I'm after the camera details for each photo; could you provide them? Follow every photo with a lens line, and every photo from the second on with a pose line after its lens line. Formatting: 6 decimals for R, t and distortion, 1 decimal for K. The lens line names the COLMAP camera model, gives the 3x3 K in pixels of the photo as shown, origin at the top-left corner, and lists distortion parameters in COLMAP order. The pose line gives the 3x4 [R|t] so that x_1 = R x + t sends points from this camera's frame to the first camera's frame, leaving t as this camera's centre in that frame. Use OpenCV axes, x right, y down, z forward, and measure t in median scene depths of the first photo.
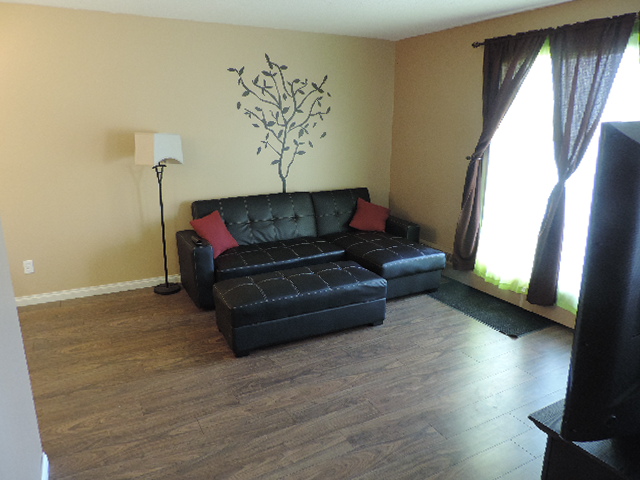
lens RADIAL K [[455.8, 0, 320.2], [0, 455.8, 238.8], [0, 0, 1]] dist [0.000390, 0.001741]
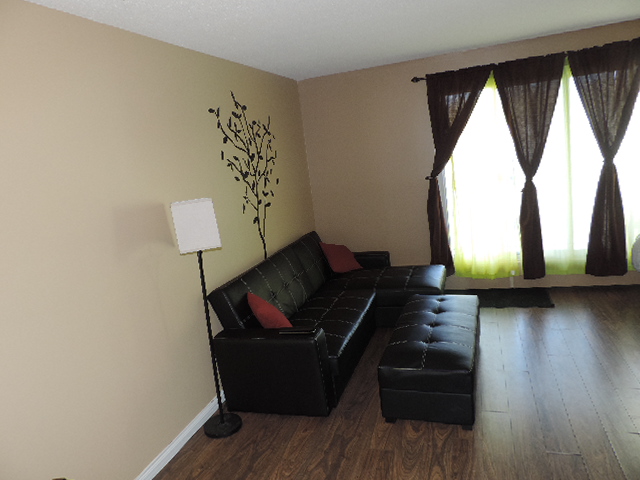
lens RADIAL K [[455.8, 0, 321.2], [0, 455.8, 241.2], [0, 0, 1]] dist [0.000390, 0.001741]
pose [[0.715113, -0.226342, 0.661350, -0.586162], [0.299182, 0.954191, 0.003061, -0.102956], [-0.631747, 0.195675, 0.750072, 0.332841]]
